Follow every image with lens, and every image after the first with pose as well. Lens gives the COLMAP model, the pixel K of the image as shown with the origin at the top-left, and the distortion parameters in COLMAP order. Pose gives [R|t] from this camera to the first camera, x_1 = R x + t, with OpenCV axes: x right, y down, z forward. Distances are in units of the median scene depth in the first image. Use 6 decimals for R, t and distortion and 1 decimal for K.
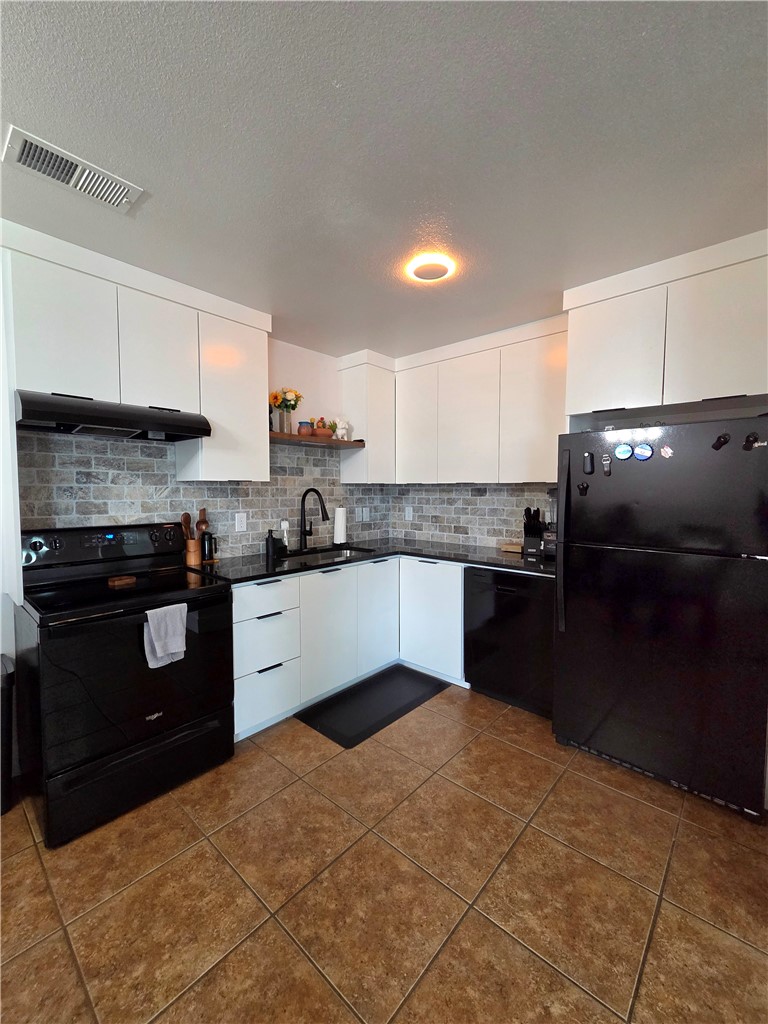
lens RADIAL K [[419.6, 0, 381.7], [0, 419.6, 509.7], [0, 0, 1]] dist [-0.001203, 0.000636]
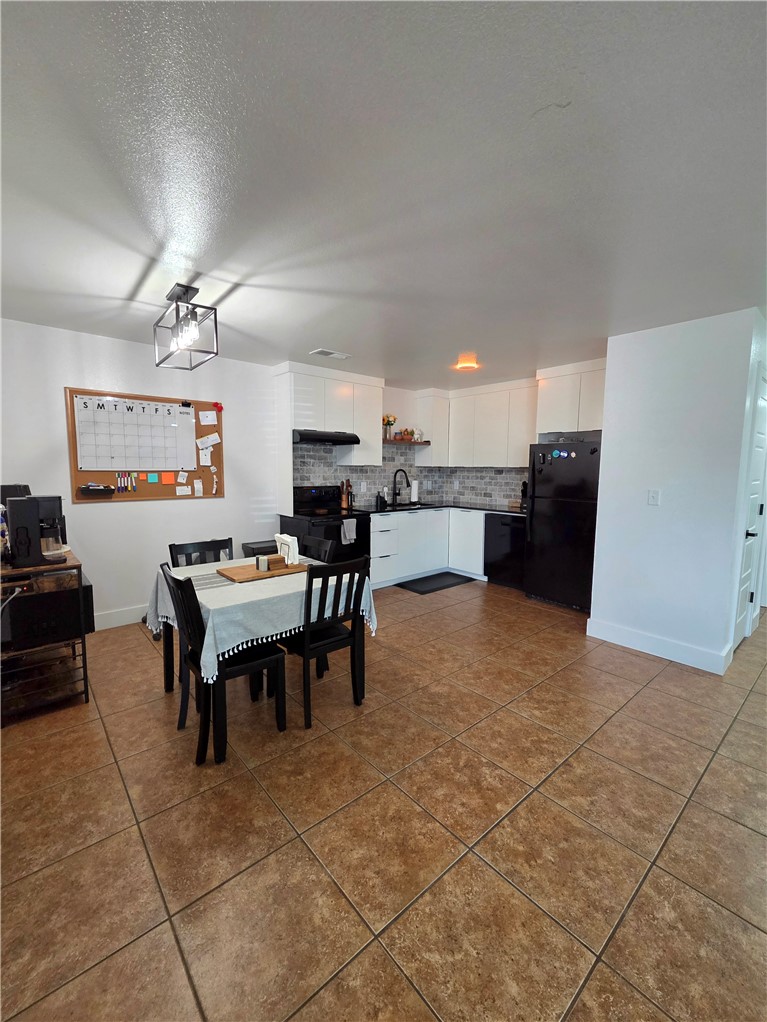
lens RADIAL K [[416.1, 0, 380.0], [0, 416.1, 509.4], [0, 0, 1]] dist [0.000964, -0.004277]
pose [[0.991501, 0.020548, -0.128463, -0.024040], [-0.014074, 0.998594, 0.051106, 0.032864], [0.129332, -0.048864, 0.990397, -0.821053]]
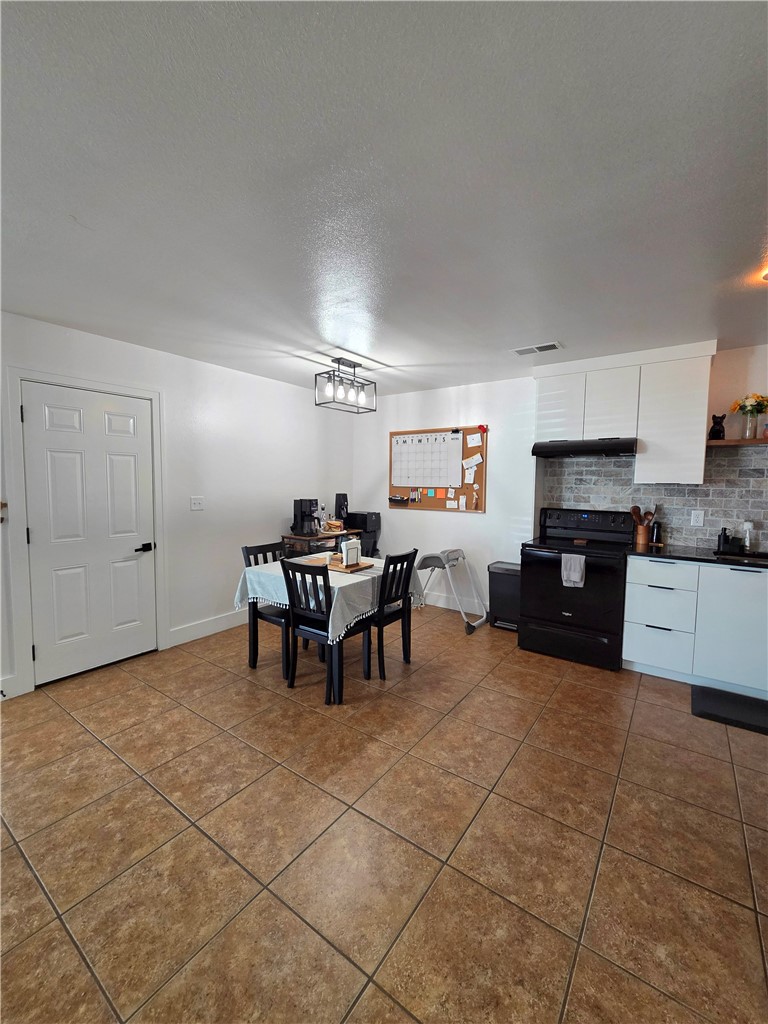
lens RADIAL K [[419.6, 0, 381.7], [0, 419.6, 509.7], [0, 0, 1]] dist [-0.001203, 0.000636]
pose [[0.112759, 0.066855, -0.991371, 0.723541], [-0.062321, 0.996245, 0.060095, -0.009557], [0.991666, 0.055007, 0.116502, -0.018436]]
